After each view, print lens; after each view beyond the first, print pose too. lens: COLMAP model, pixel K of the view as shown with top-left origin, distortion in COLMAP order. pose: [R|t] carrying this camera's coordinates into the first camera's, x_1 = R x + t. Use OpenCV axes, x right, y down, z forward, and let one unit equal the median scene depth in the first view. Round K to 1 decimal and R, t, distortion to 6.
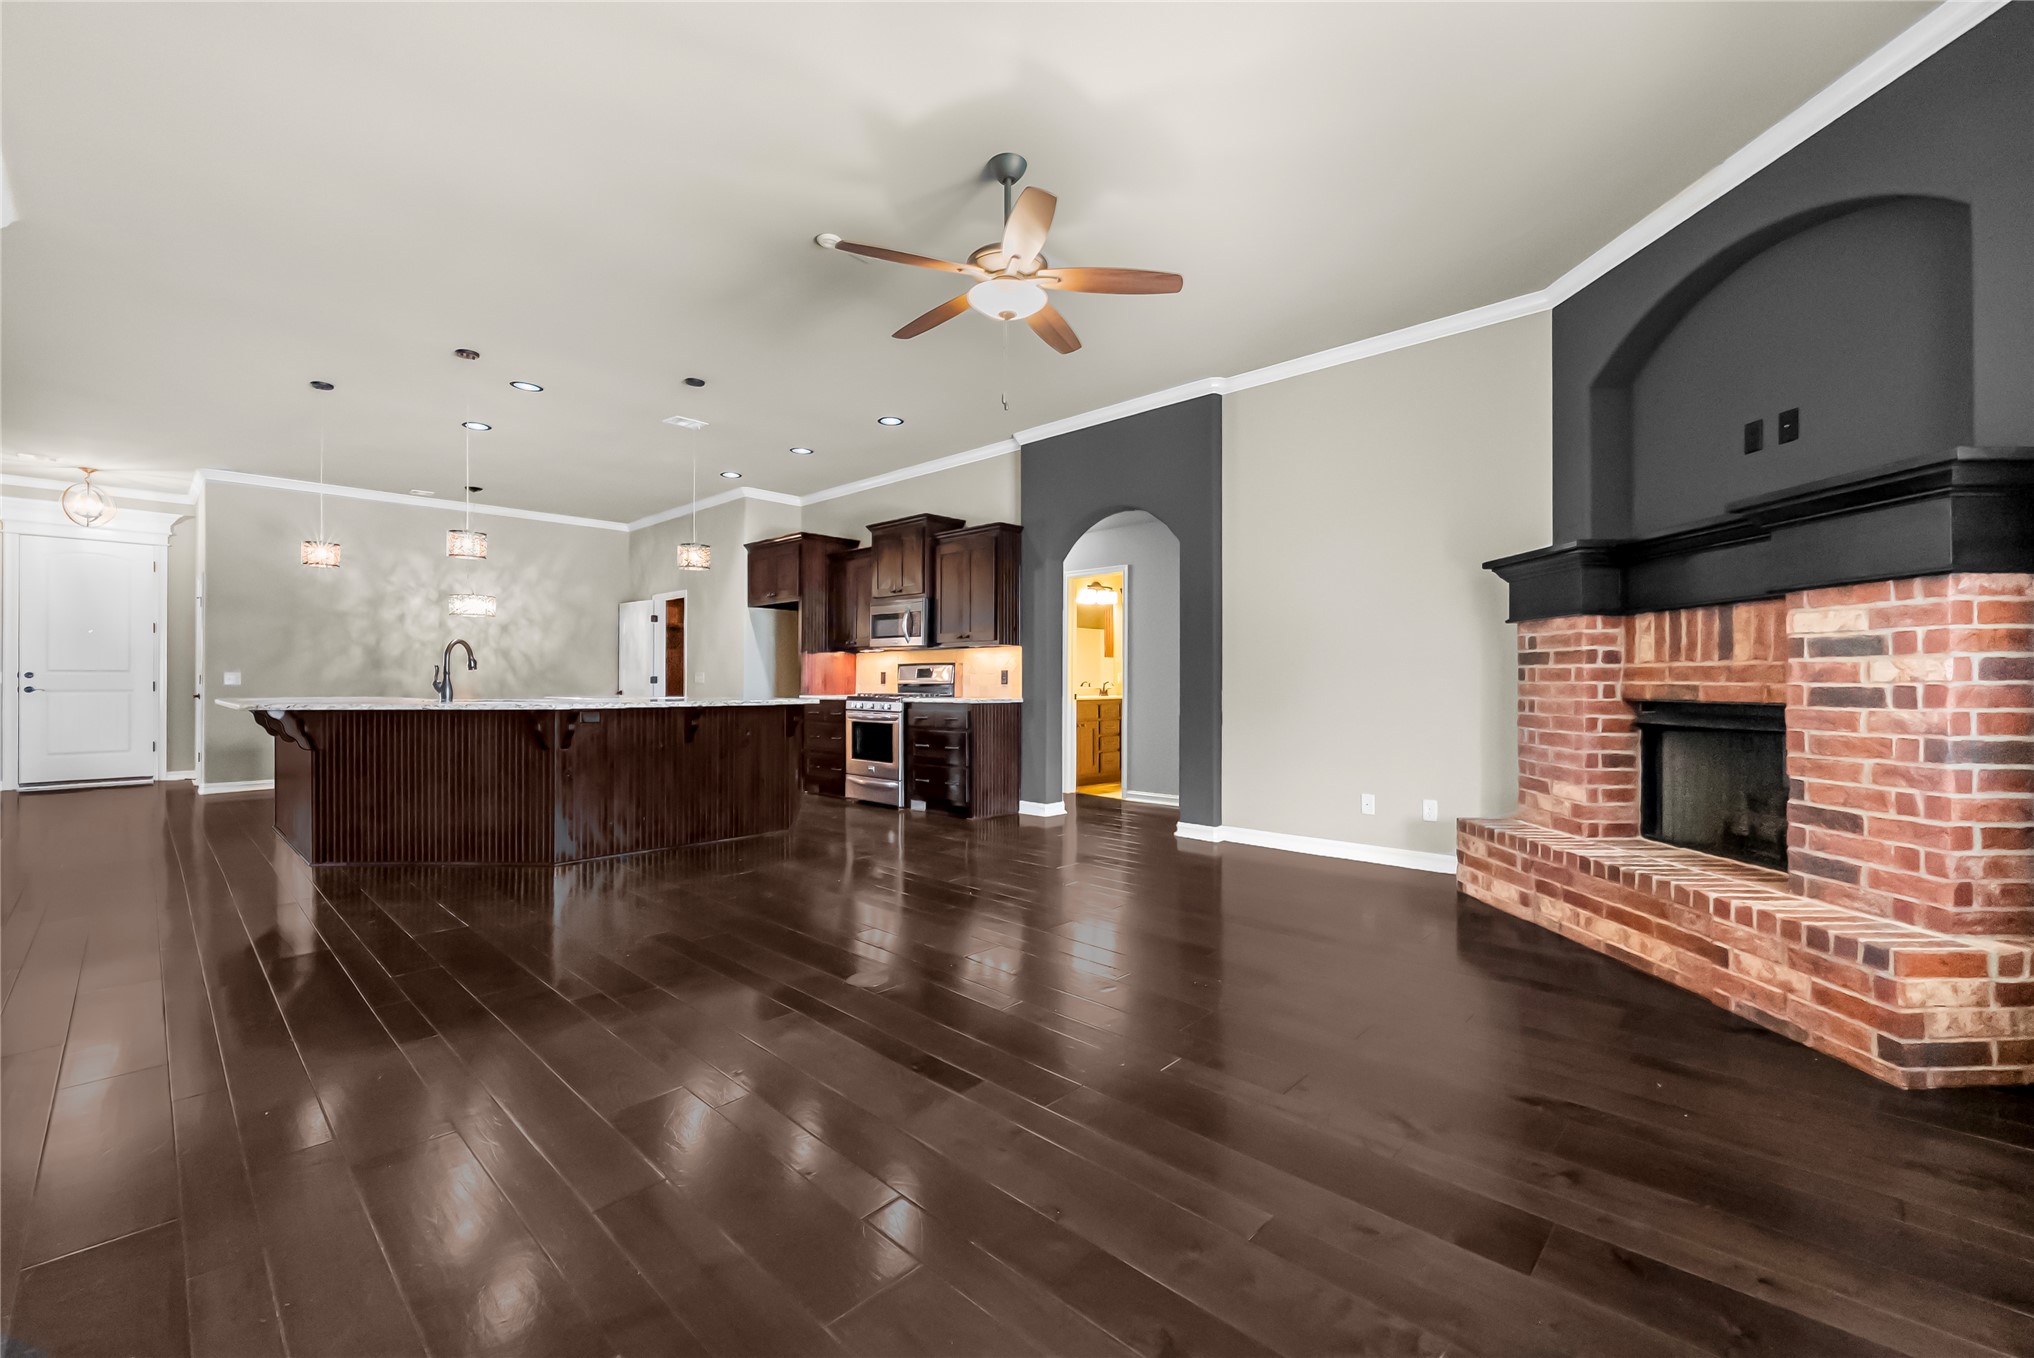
lens RADIAL K [[843.4, 0, 1016.6], [0, 843.4, 675.7], [0, 0, 1]] dist [-0.008501, -0.000463]
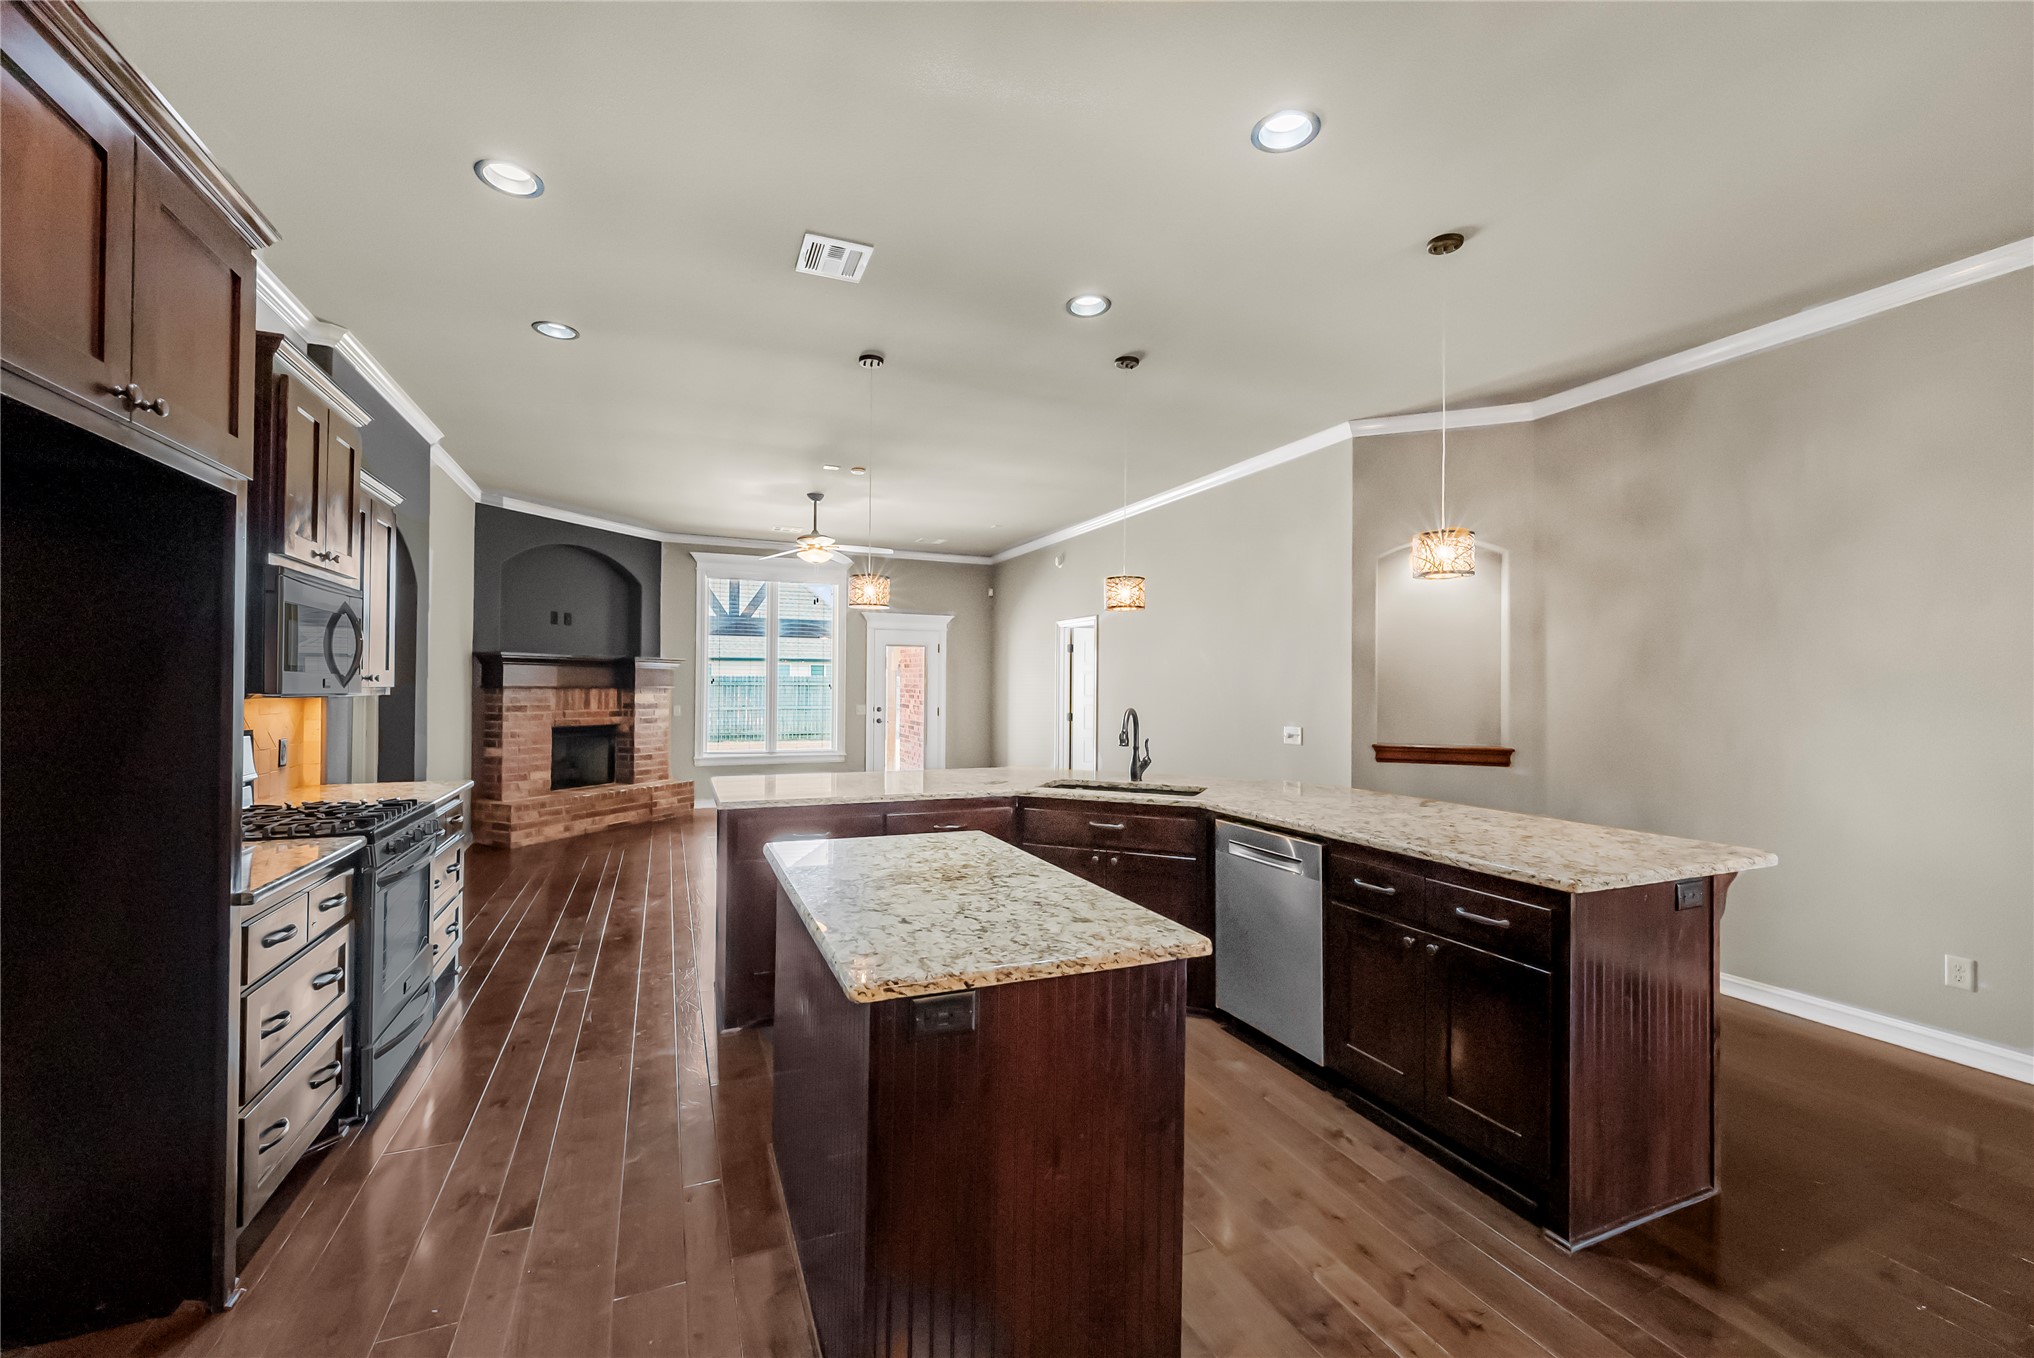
lens RADIAL K [[835.7, 0, 1022.5], [0, 835.7, 658.7], [0, 0, 1]] dist [-0.011333, -0.000199]
pose [[-0.918582, 0.001269, 0.395228, -1.386780], [-0.013263, 0.999333, -0.034034, -0.103631], [-0.395007, -0.036505, -0.917952, 2.789780]]
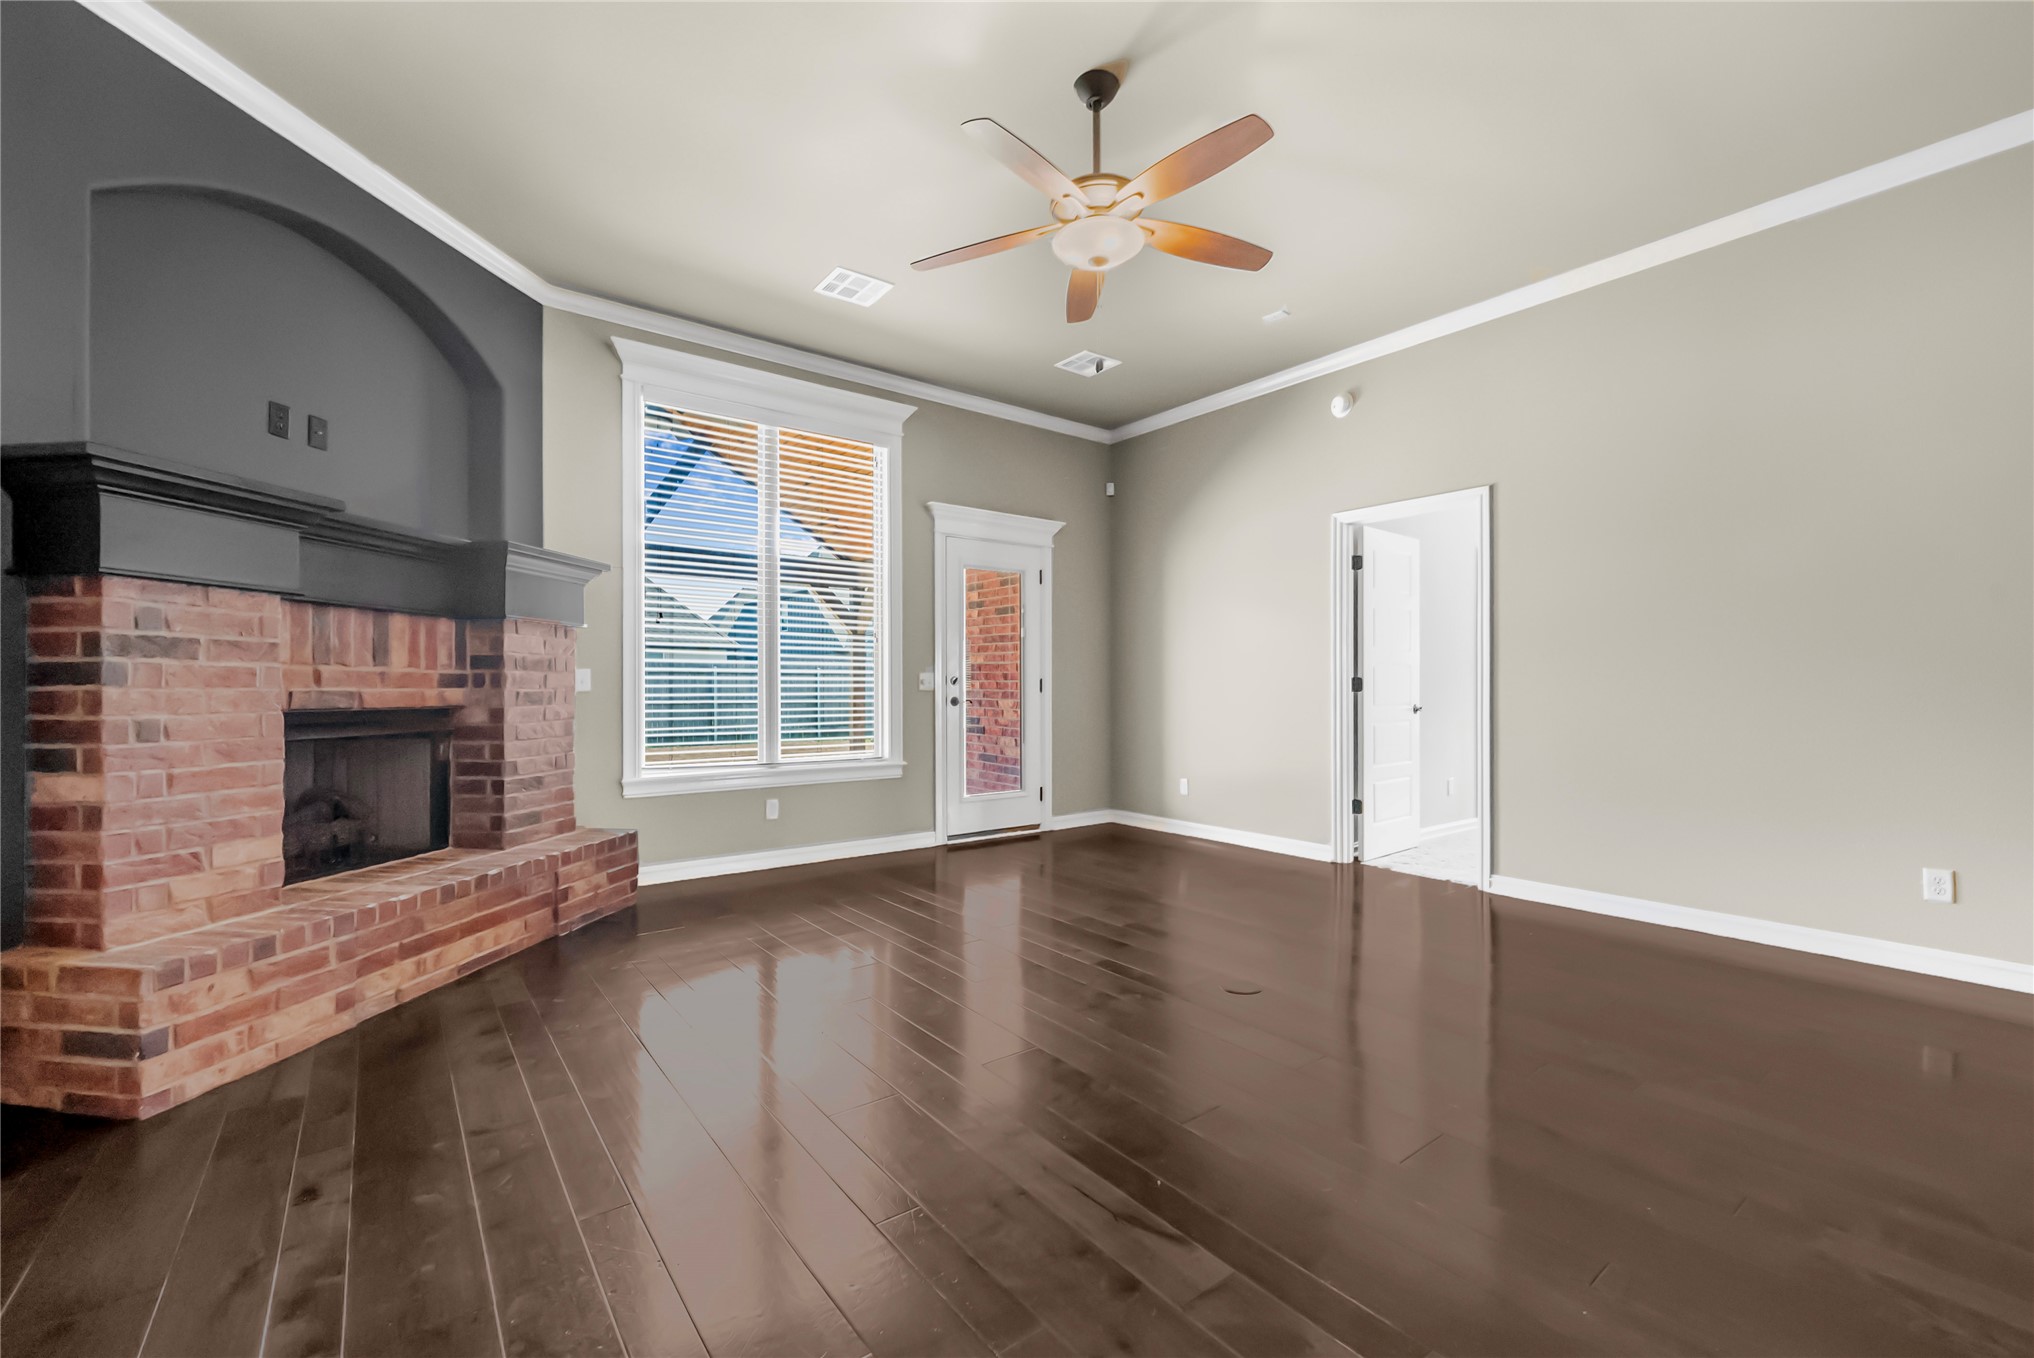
lens RADIAL K [[843.4, 0, 1016.6], [0, 843.4, 675.7], [0, 0, 1]] dist [-0.008501, -0.000463]
pose [[-0.987423, -0.000110, 0.158100, -0.062409], [-0.003131, 0.999817, -0.018858, 0.009136], [-0.158069, -0.019115, -0.987243, 1.836571]]
